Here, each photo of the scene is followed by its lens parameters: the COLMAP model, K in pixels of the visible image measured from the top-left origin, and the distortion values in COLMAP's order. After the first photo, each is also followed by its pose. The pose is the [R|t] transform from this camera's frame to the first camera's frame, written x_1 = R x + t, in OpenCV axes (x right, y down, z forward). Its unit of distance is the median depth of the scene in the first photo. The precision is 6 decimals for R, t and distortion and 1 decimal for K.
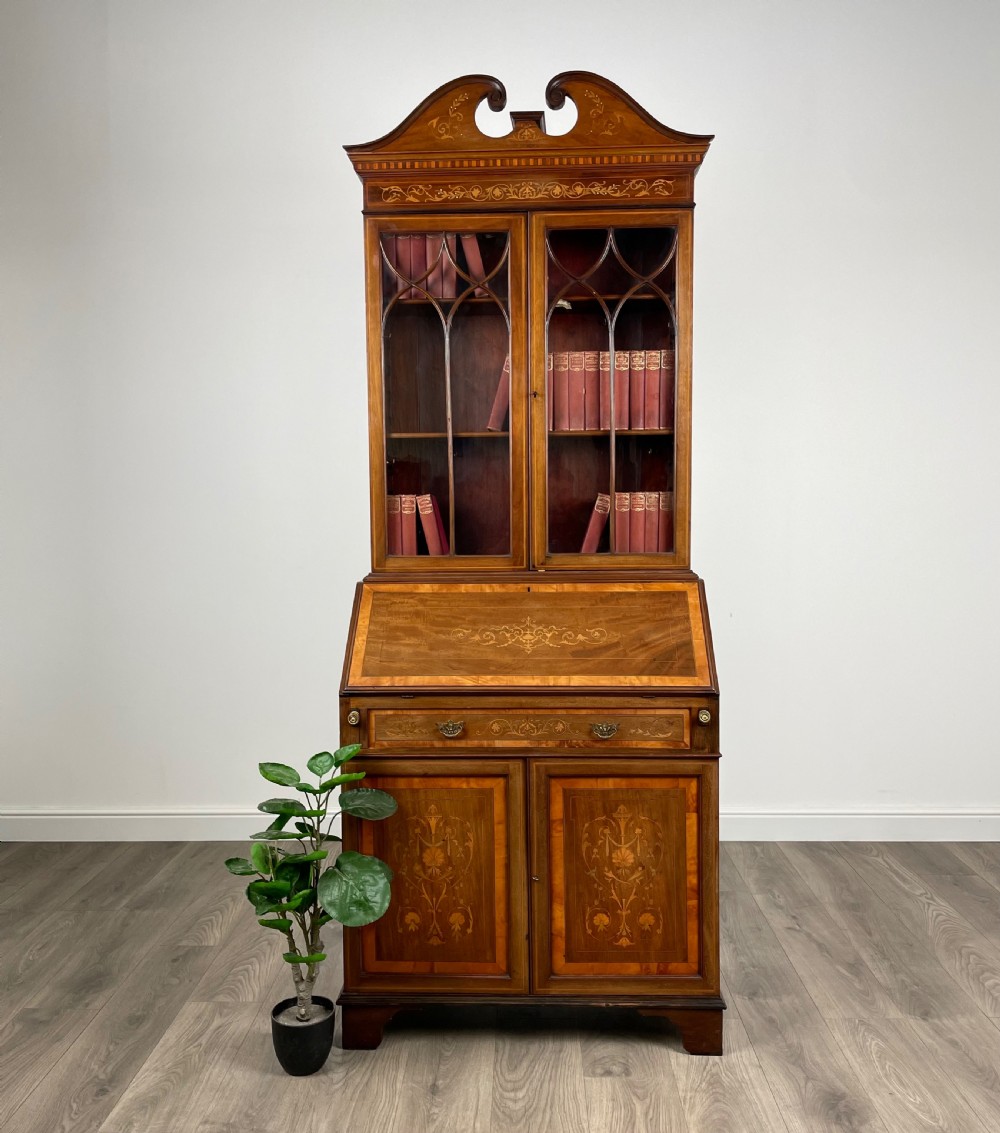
lens RADIAL K [[1000.4, 0, 501.5], [0, 1000.4, 540.7], [0, 0, 1]] dist [0.017031, -0.009702]
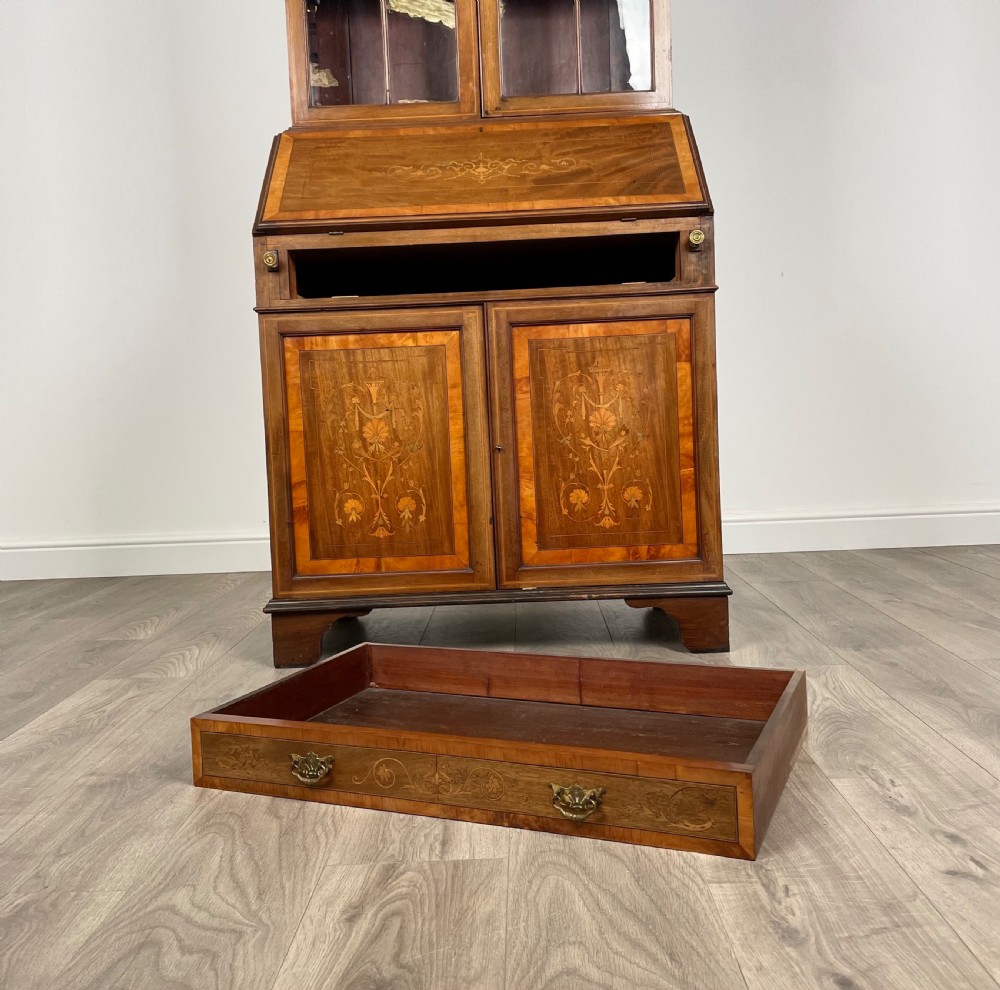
lens RADIAL K [[948.9, 0, 491.3], [0, 948.9, 442.1], [0, 0, 1]] dist [0.112315, 0.001716]
pose [[0.999246, -0.032768, 0.020831, 0.011375], [0.032557, 0.999416, 0.010408, 0.320405], [-0.021160, -0.009722, 0.999729, 0.207261]]
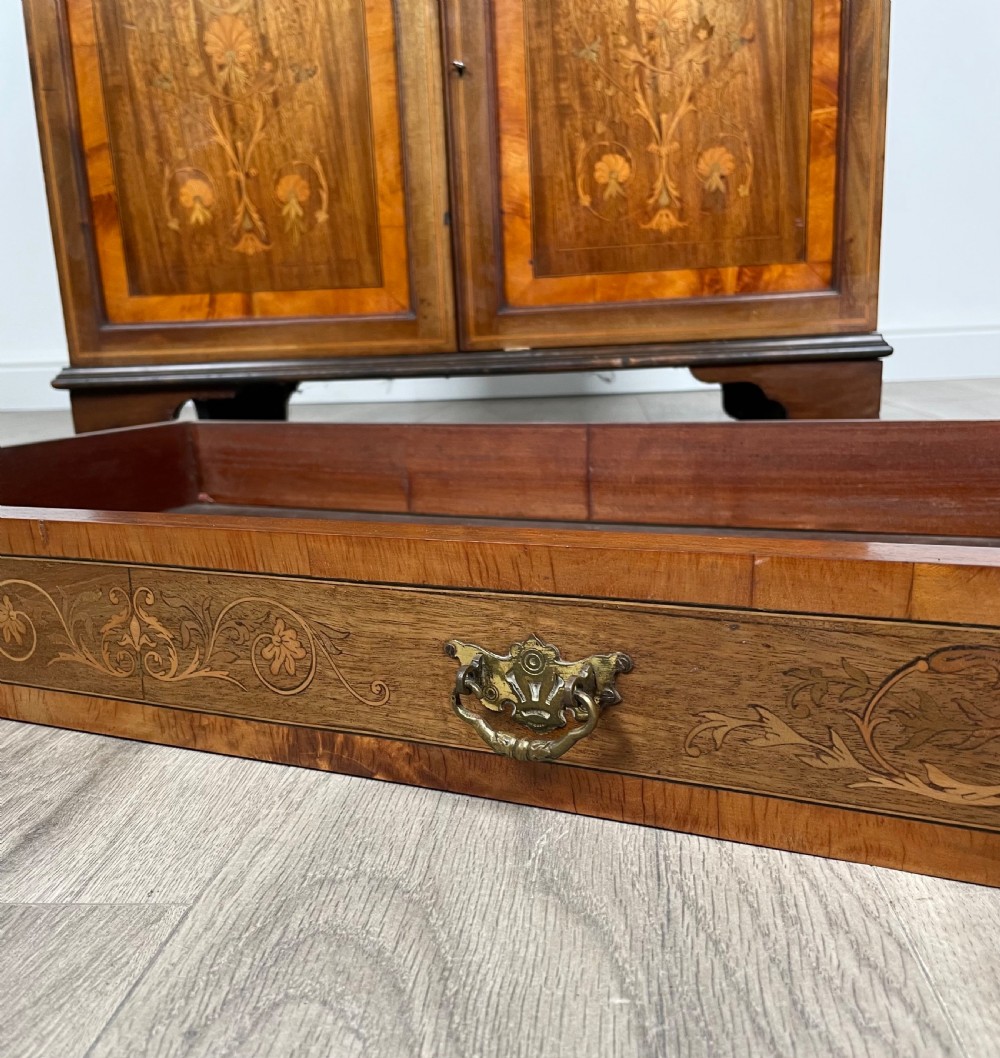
lens RADIAL K [[861.4, 0, 514.0], [0, 861.4, 532.3], [0, 0, 1]] dist [0.027811, -0.011228]
pose [[0.999365, -0.020887, -0.028852, 0.063707], [0.025044, 0.988033, 0.152199, 0.474828], [0.025328, -0.152825, 0.987929, 0.594883]]
